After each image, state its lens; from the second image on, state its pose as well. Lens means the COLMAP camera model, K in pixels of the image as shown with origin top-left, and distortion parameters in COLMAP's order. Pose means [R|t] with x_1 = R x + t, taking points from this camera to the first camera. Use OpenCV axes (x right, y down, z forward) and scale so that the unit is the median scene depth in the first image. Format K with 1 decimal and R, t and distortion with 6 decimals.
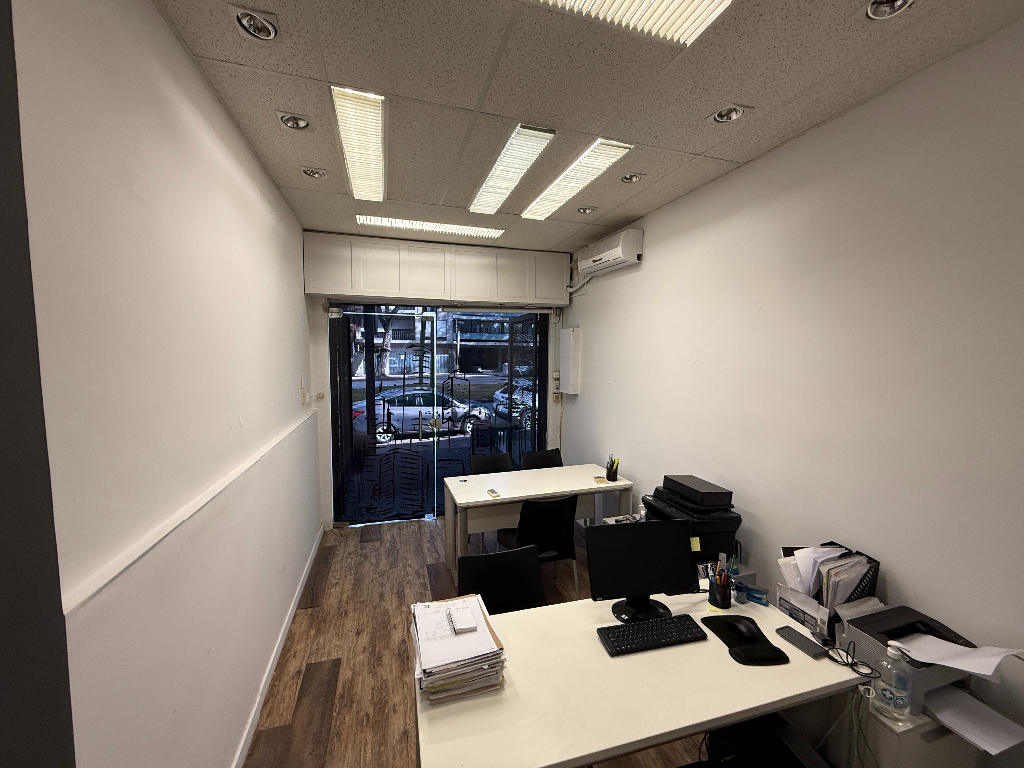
lens RADIAL K [[404.6, 0, 503.9], [0, 404.6, 382.4], [0, 0, 1]] dist [0.001158, -0.000344]
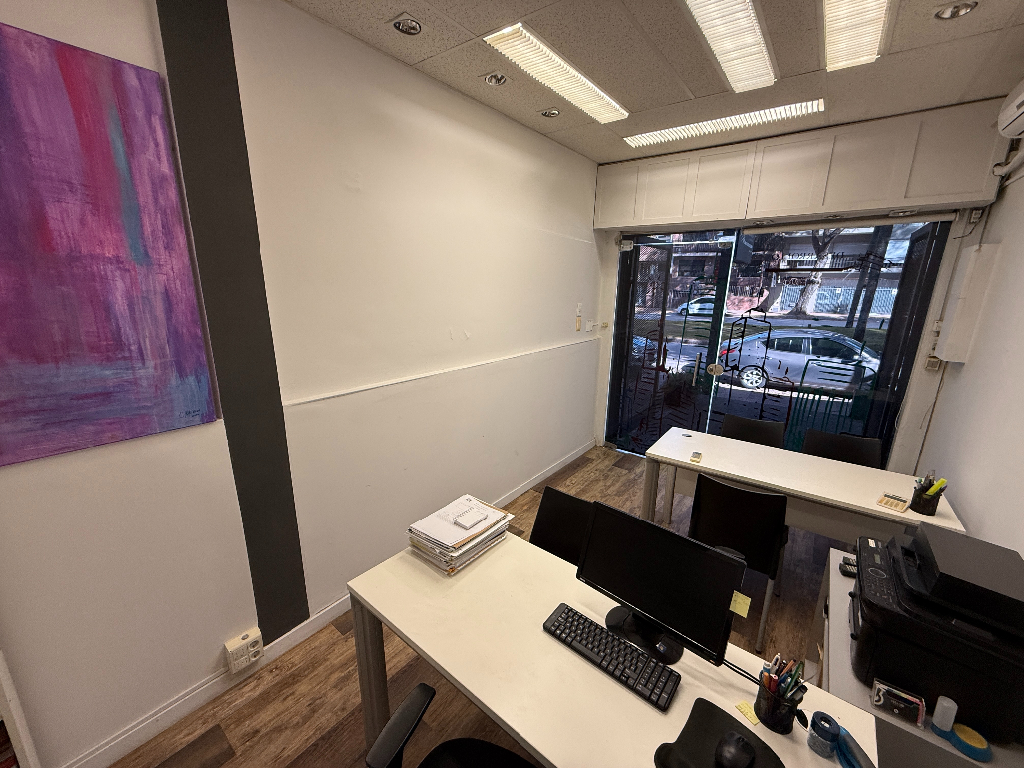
lens RADIAL K [[404.6, 0, 508.5], [0, 404.6, 379.7], [0, 0, 1]] dist [0.001158, -0.000344]
pose [[0.587704, 0.193499, -0.785597, 0.296832], [-0.067306, 0.979307, 0.190860, -0.015628], [0.806272, -0.059294, 0.588566, 0.156379]]
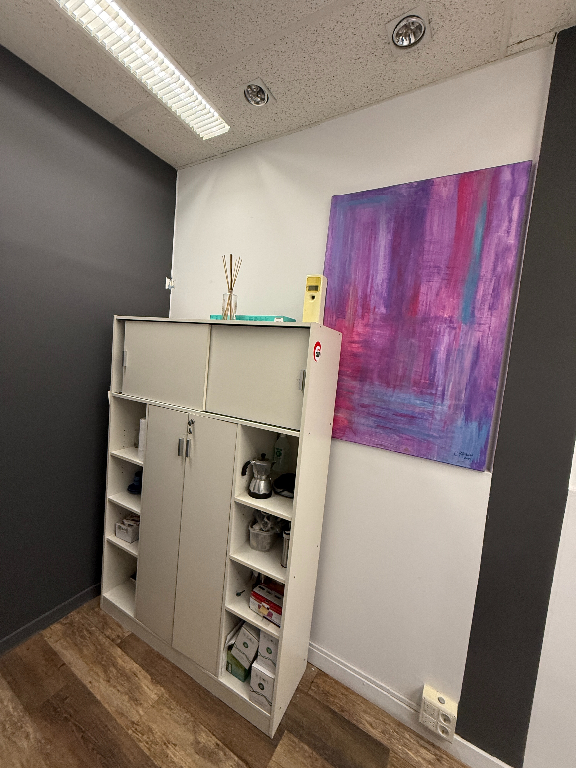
lens RADIAL K [[303.5, 0, 287.6], [0, 303.5, 383.8], [0, 0, 1]] dist [0.001158, -0.000344]
pose [[-0.708116, -0.014906, -0.705939, 0.164753], [-0.144350, 0.981718, 0.124066, 0.027566], [0.691184, 0.189755, -0.697322, 0.220787]]
